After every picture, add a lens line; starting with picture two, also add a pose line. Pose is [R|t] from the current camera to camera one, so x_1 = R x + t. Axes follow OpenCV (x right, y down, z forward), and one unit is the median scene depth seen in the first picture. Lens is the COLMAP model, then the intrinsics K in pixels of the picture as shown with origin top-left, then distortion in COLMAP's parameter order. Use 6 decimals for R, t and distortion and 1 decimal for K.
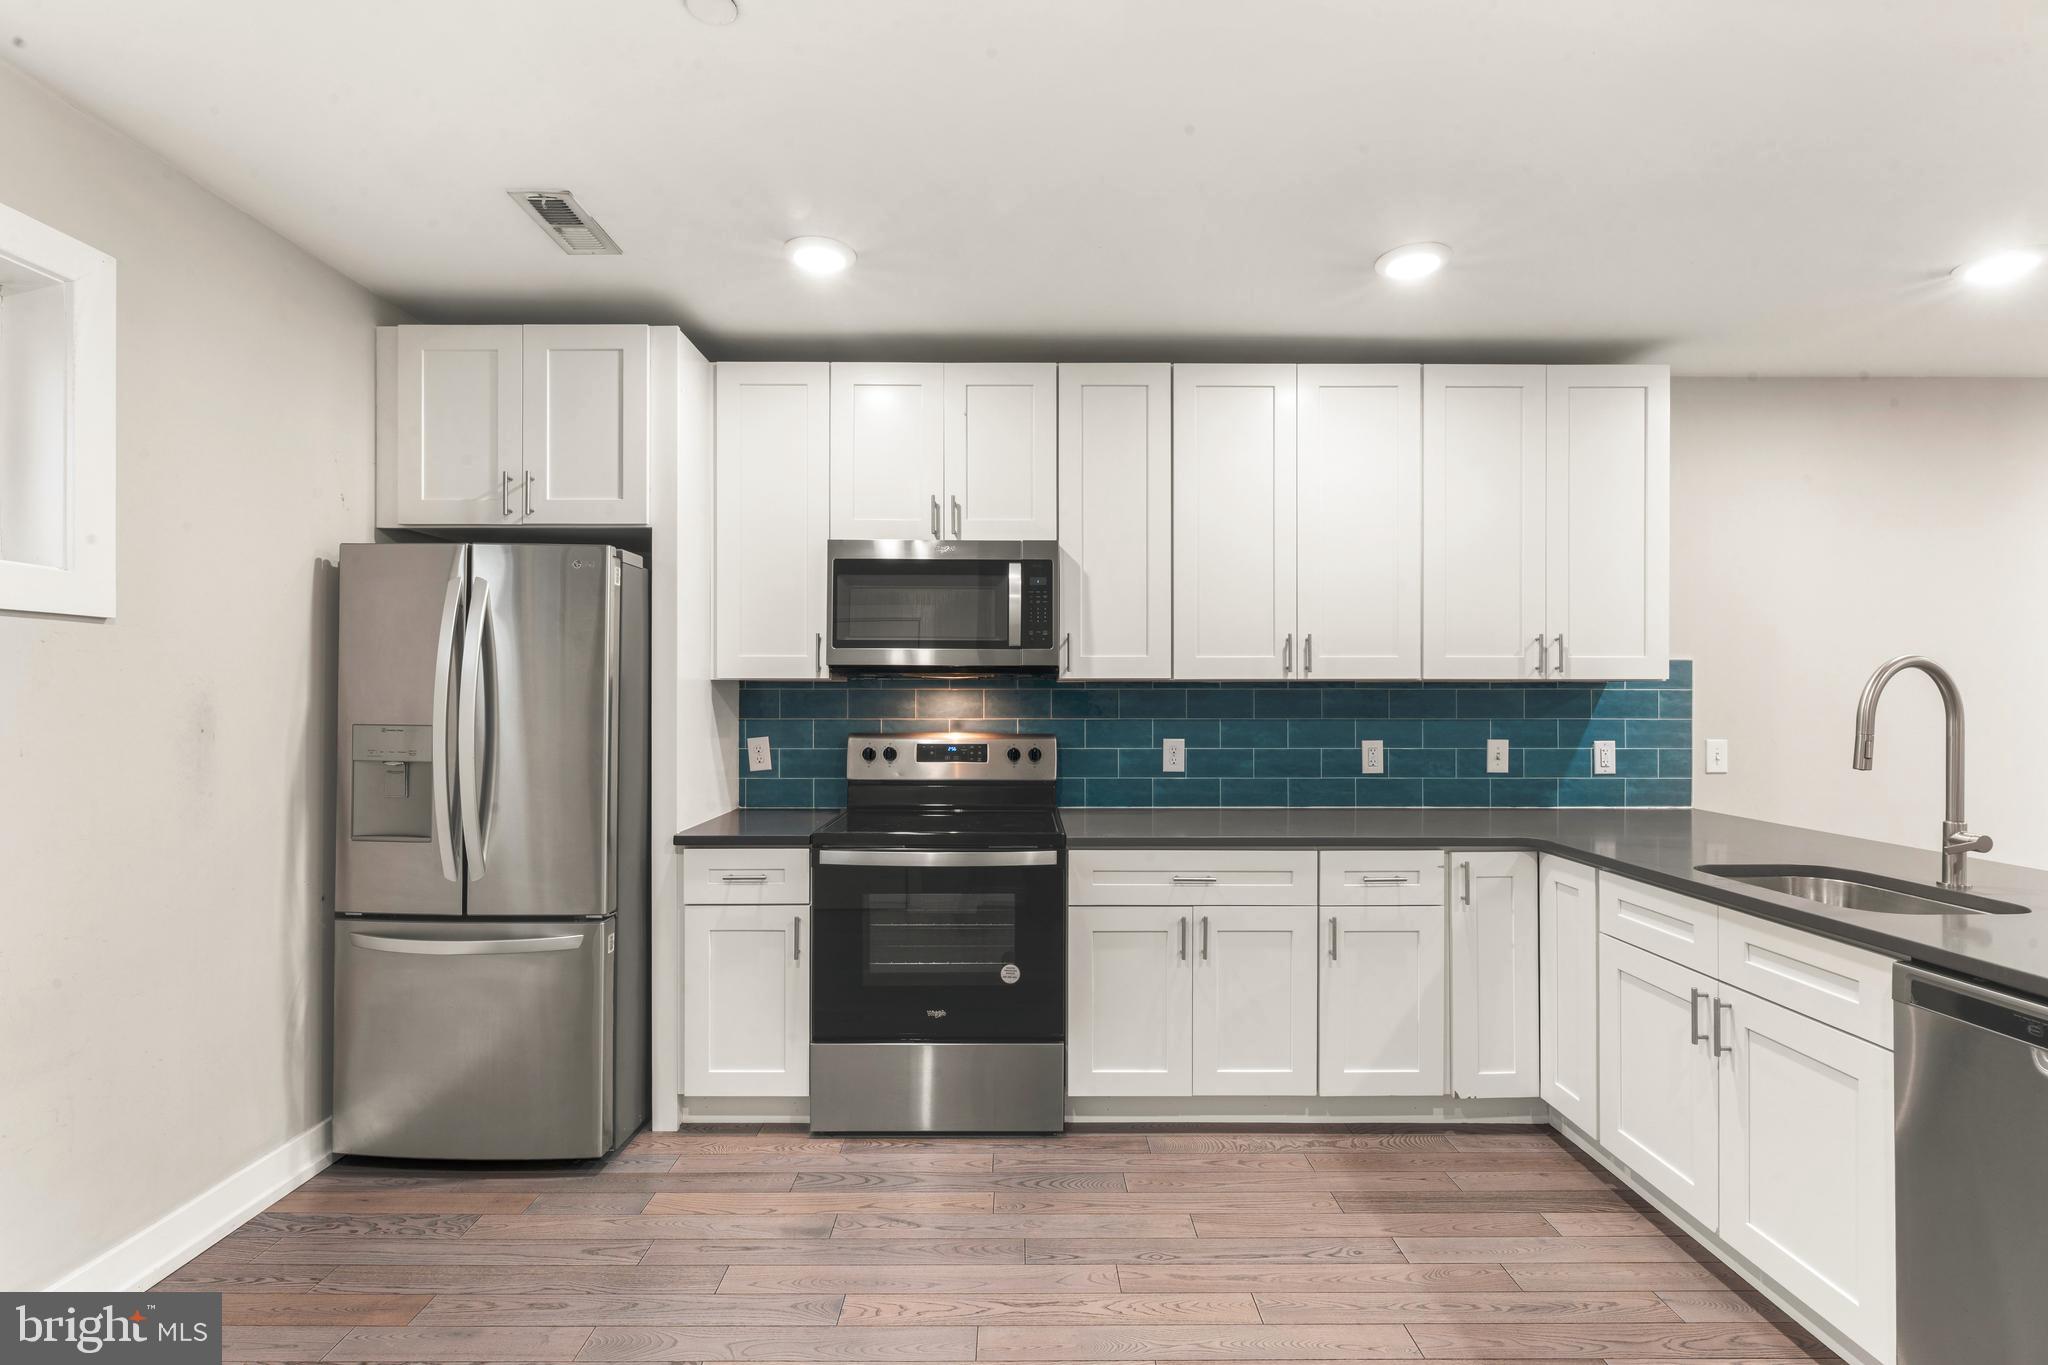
lens RADIAL K [[905.3, 0, 1021.0], [0, 905.3, 690.8], [0, 0, 1]] dist [0.000590, -0.000002]
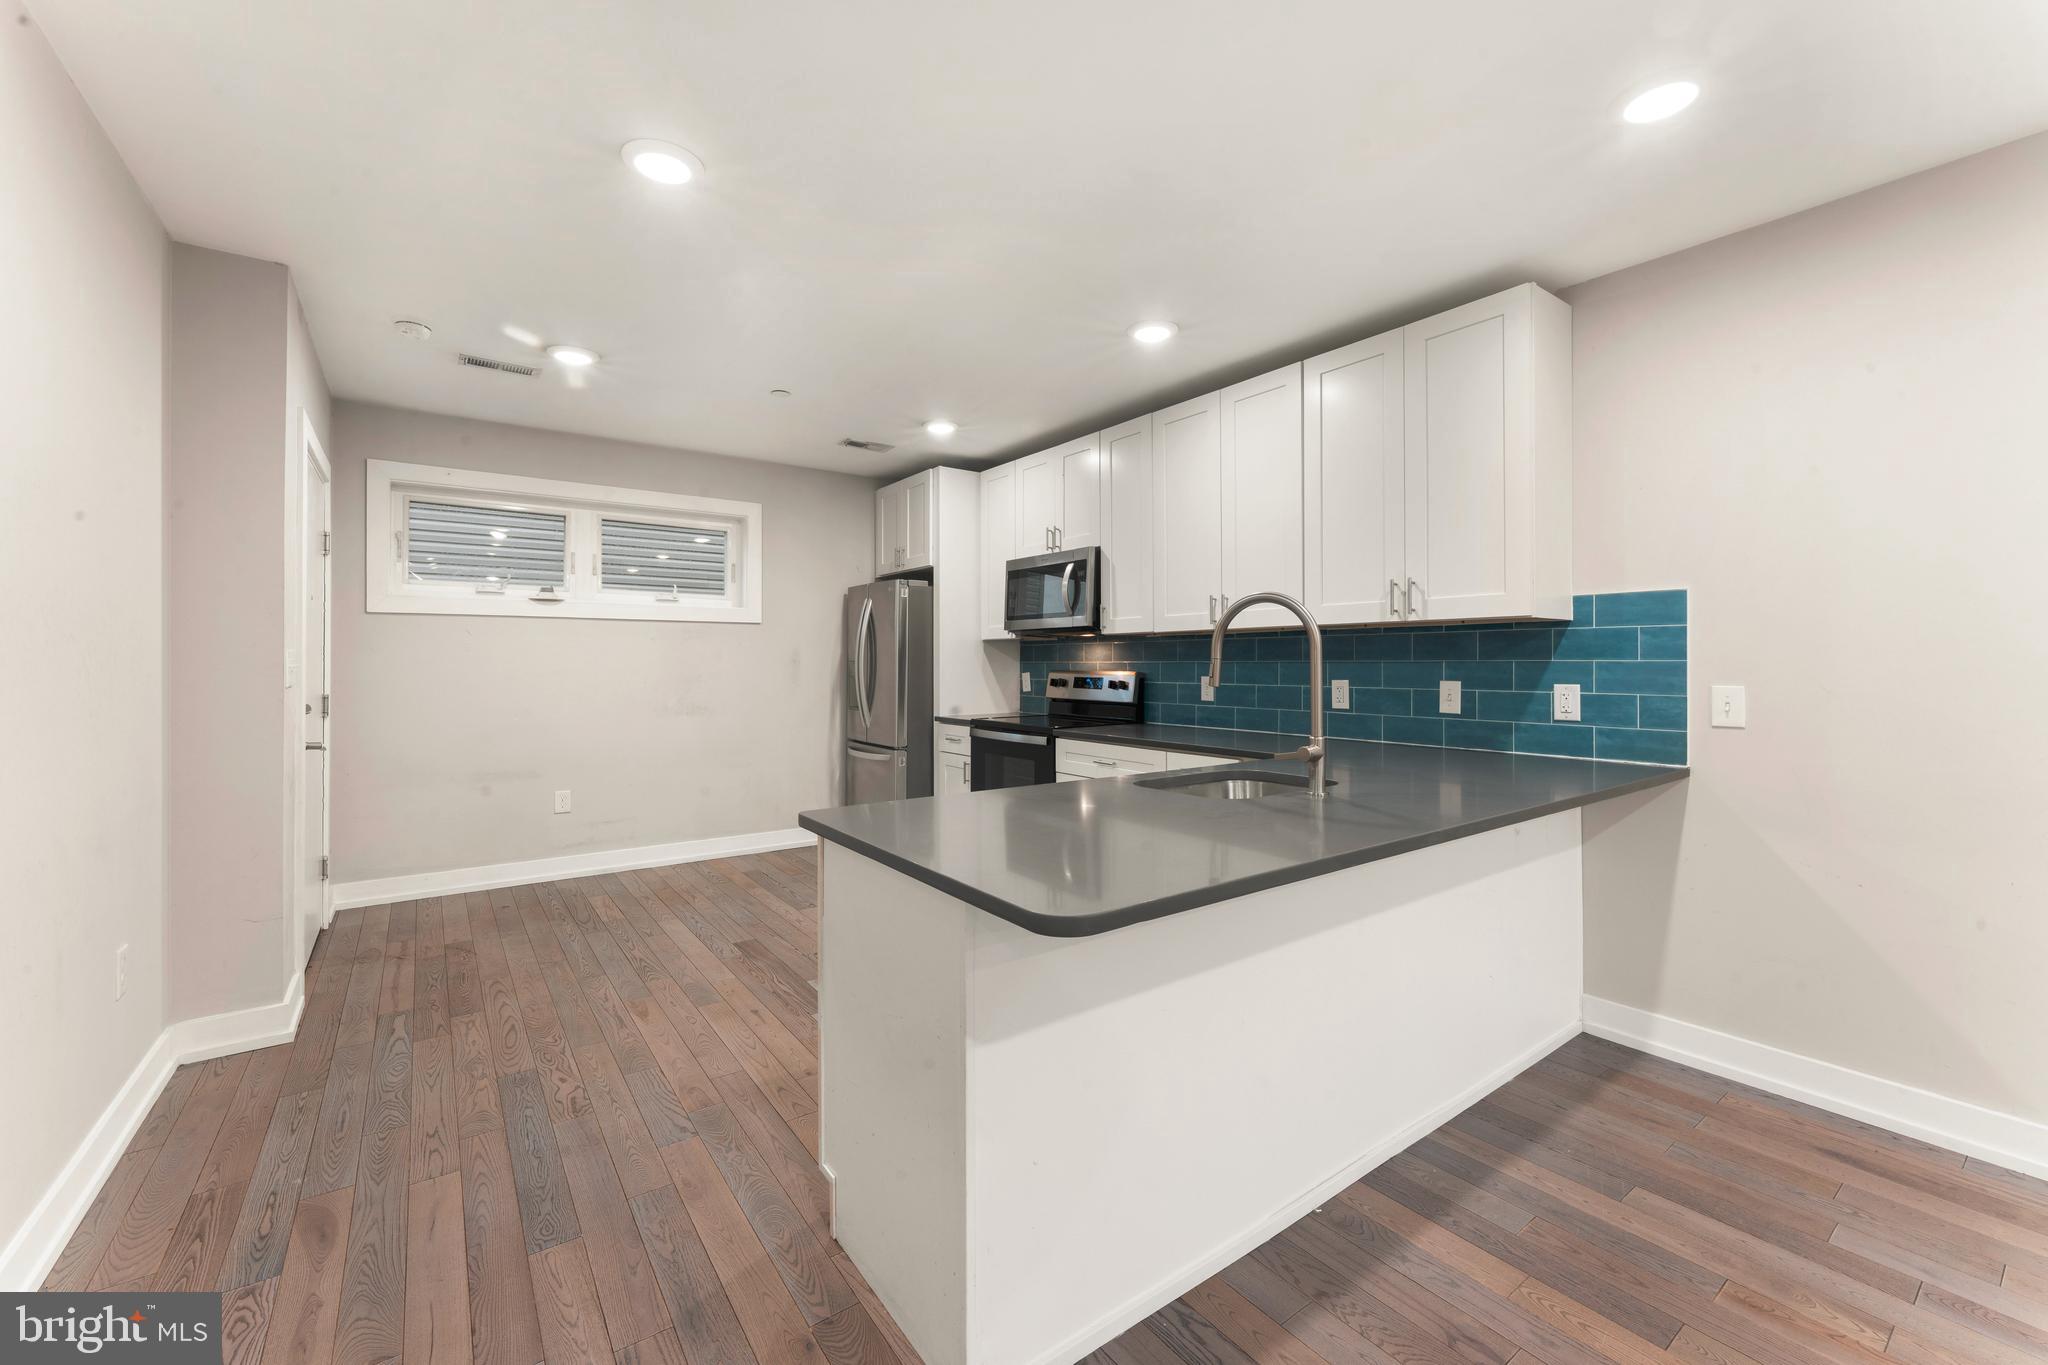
lens RADIAL K [[819.3, 0, 1025.8], [0, 819.3, 657.0], [0, 0, 1]] dist [-0.001003, -0.000201]
pose [[0.586064, -0.007160, -0.810233, 0.996710], [0.004592, 0.999974, -0.005516, 0.029526], [0.810252, -0.000488, 0.586081, 0.067055]]
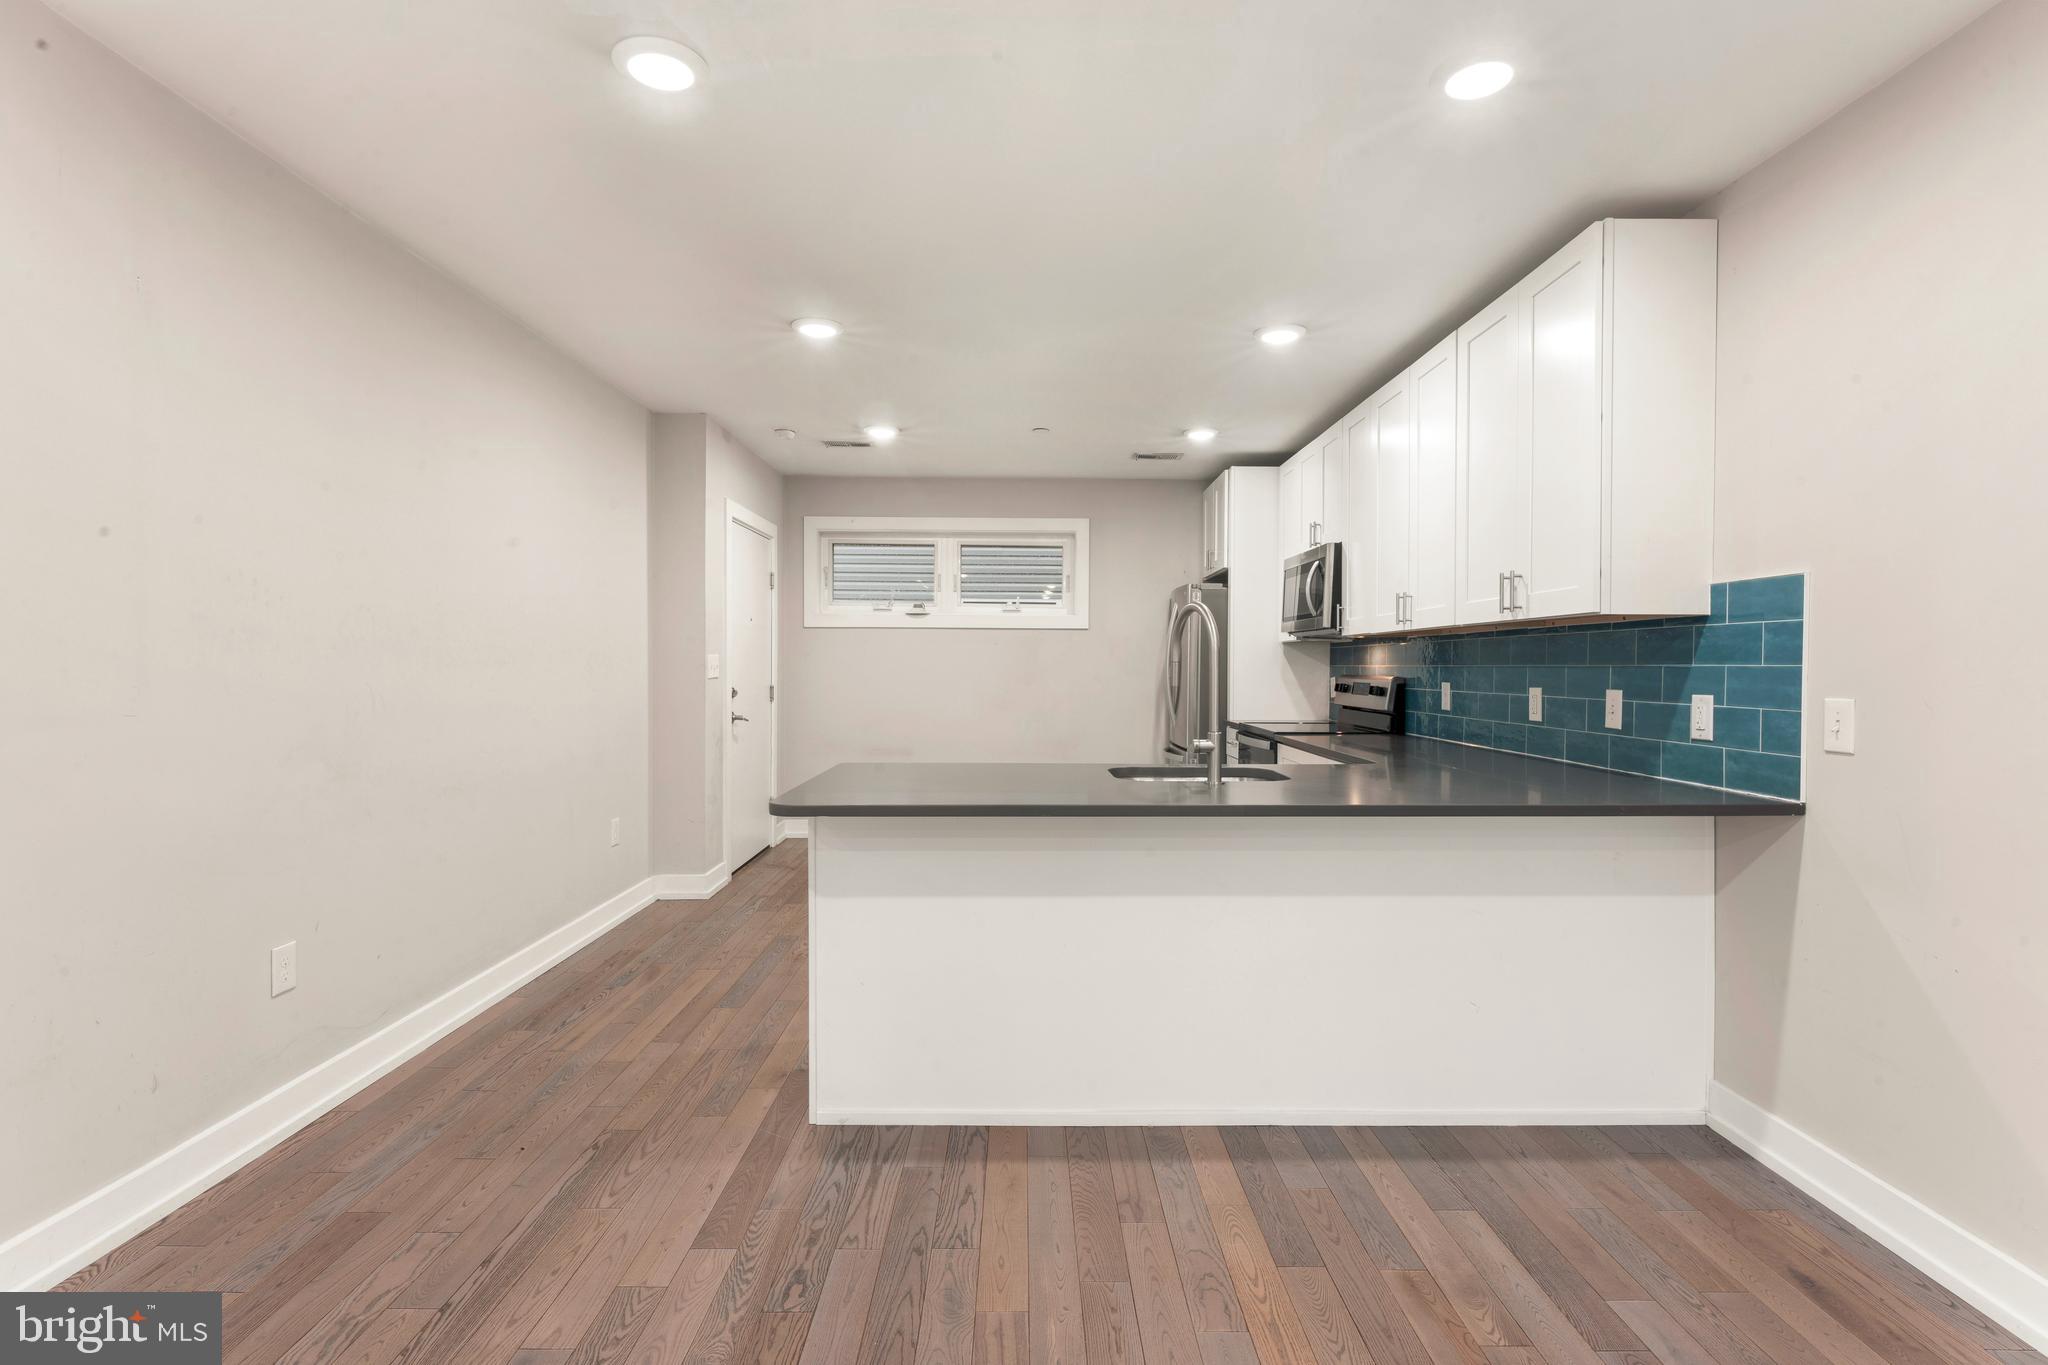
lens RADIAL K [[960.0, 0, 1029.2], [0, 960.0, 674.9], [0, 0, 1]] dist [-0.002399, -0.000433]
pose [[0.003706, 0.008655, -0.999956, 1.424517], [-0.000618, 0.999962, 0.008652, 0.032466], [0.999993, 0.000586, 0.003711, 0.447749]]
